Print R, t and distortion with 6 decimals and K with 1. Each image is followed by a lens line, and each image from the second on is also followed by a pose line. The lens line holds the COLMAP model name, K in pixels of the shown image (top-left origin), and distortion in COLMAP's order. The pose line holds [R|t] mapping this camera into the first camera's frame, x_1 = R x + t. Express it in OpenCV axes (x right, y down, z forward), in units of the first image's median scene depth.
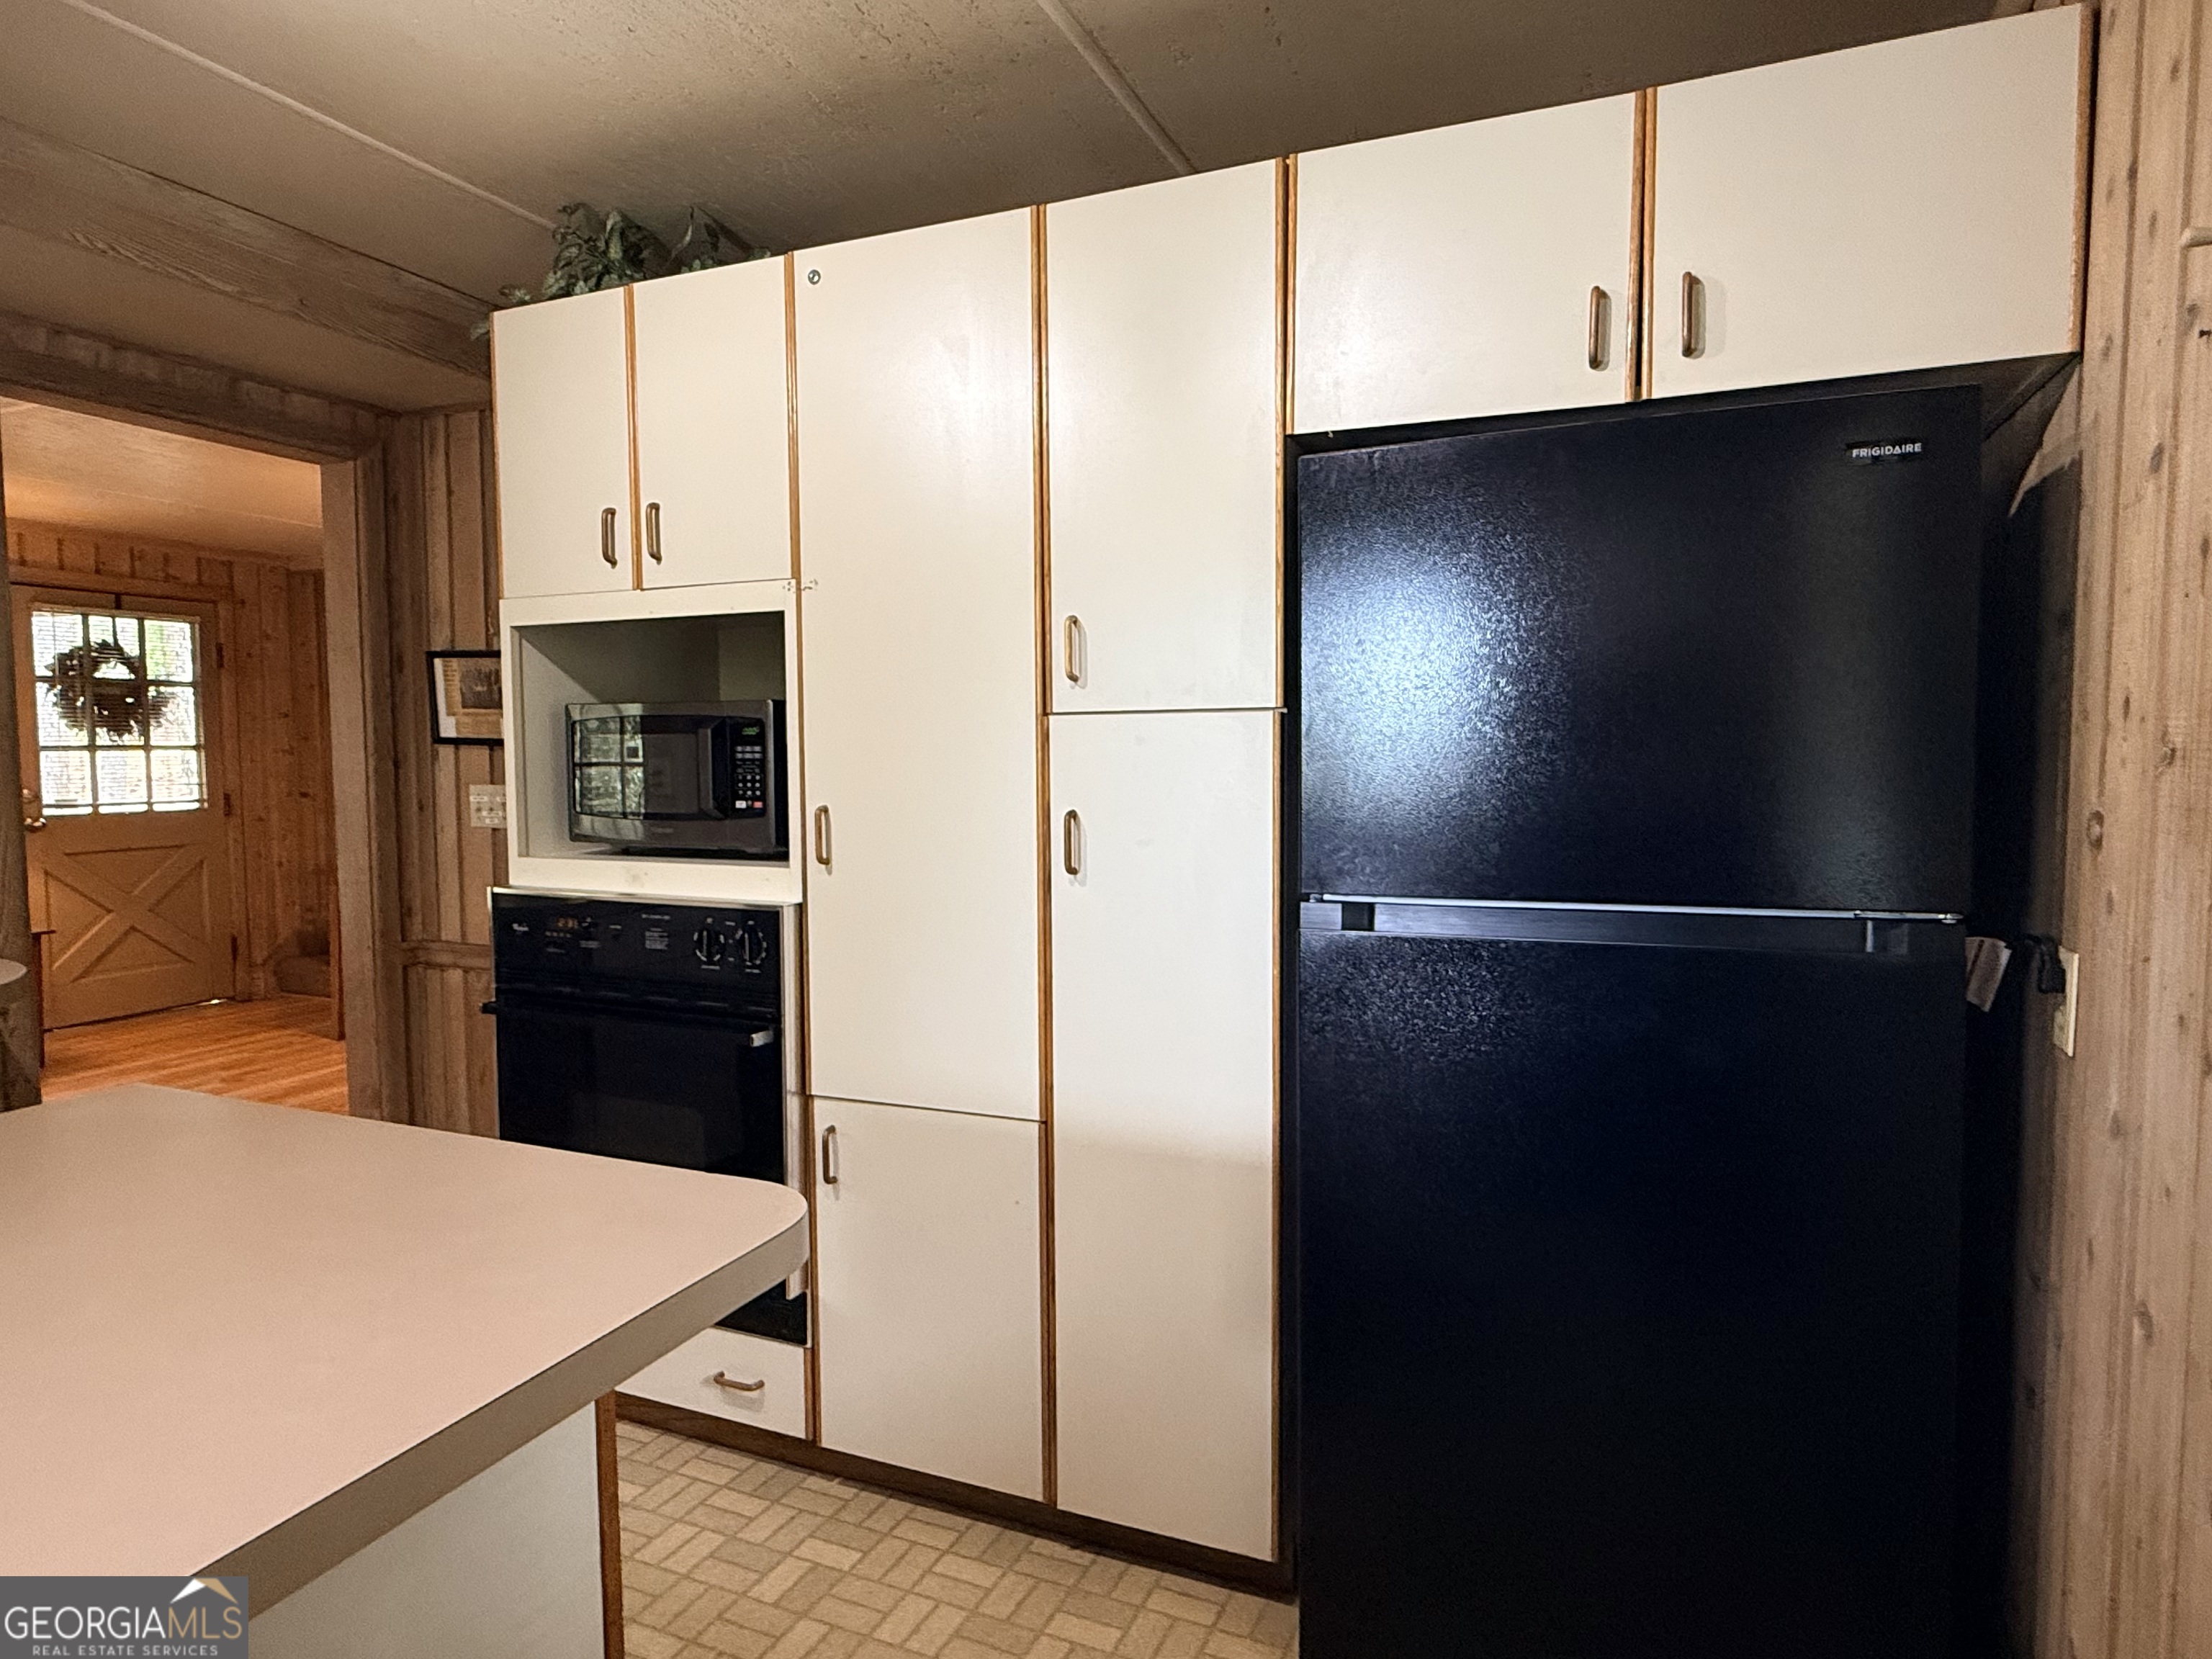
lens RADIAL K [[1215.1, 0, 1114.6], [0, 1215.1, 831.4], [0, 0, 1]] dist [0.004295, 0.000130]
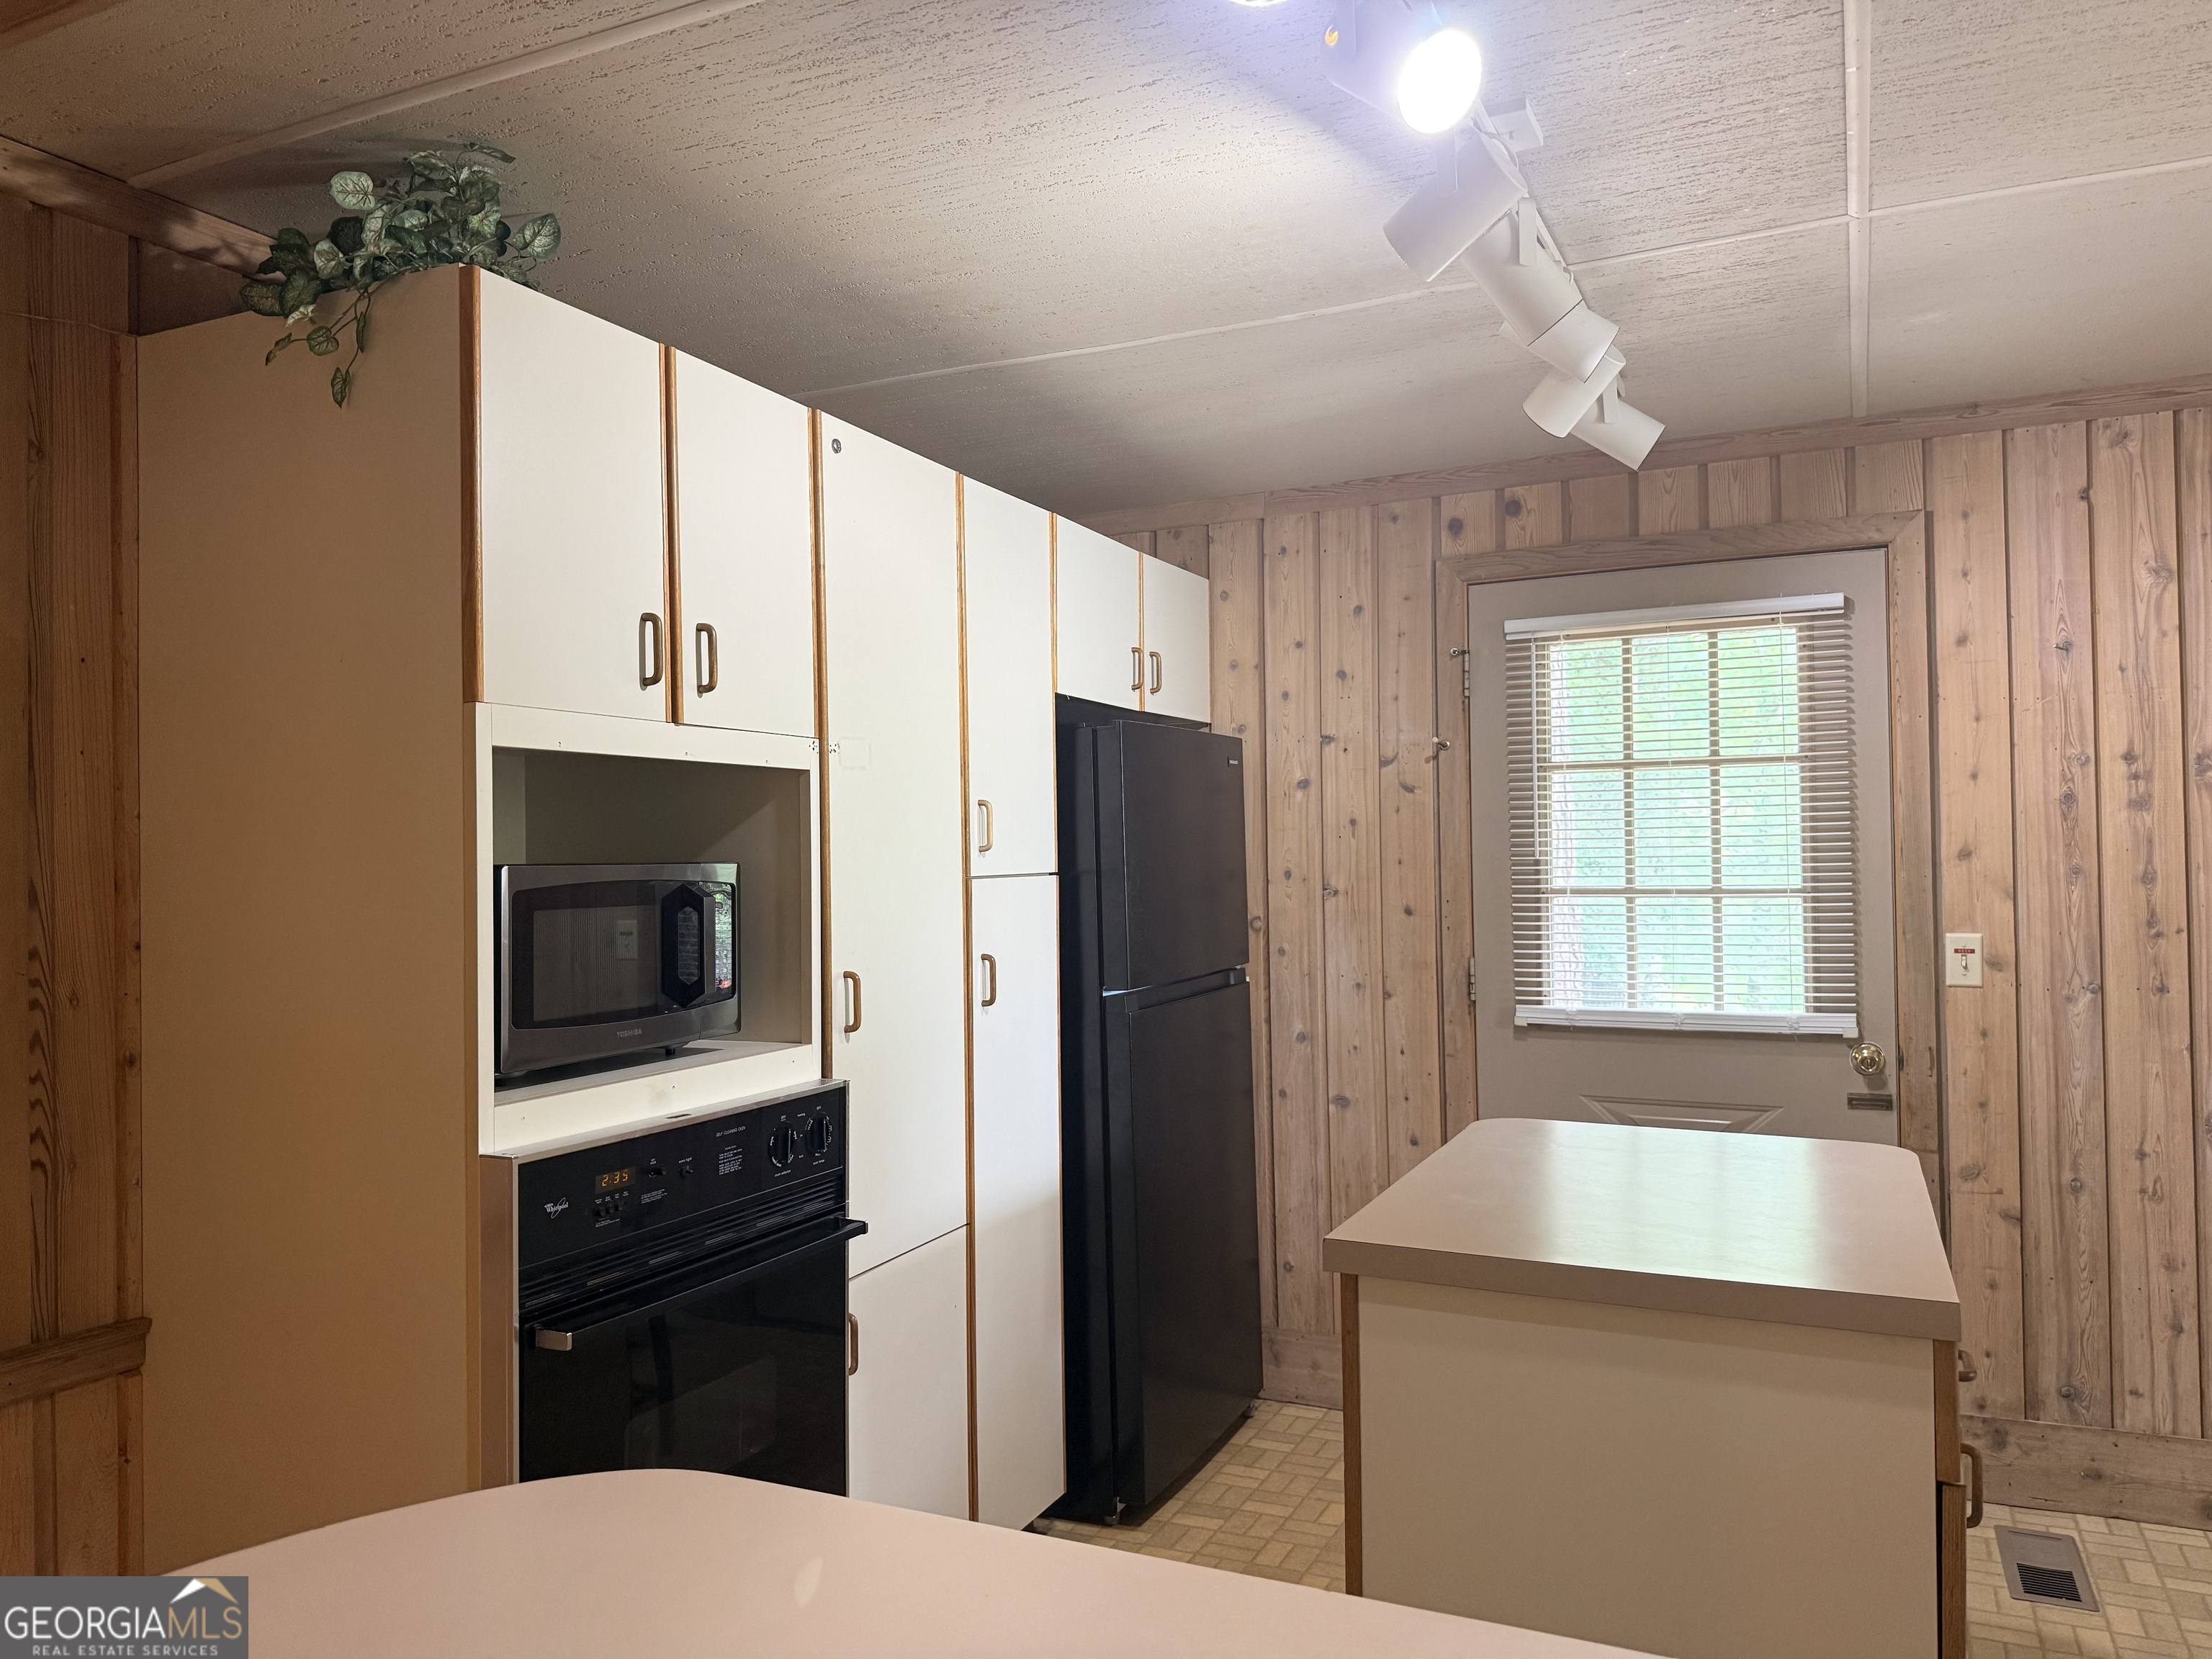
lens RADIAL K [[1551.9, 0, 1108.2], [0, 1551.9, 816.9], [0, 0, 1]] dist [0.013908, -0.006321]
pose [[0.041497, 0.026643, 0.998783, -1.457829], [0.073873, 0.996826, -0.029660, -0.091963], [-0.996404, 0.075014, 0.039397, 0.722685]]
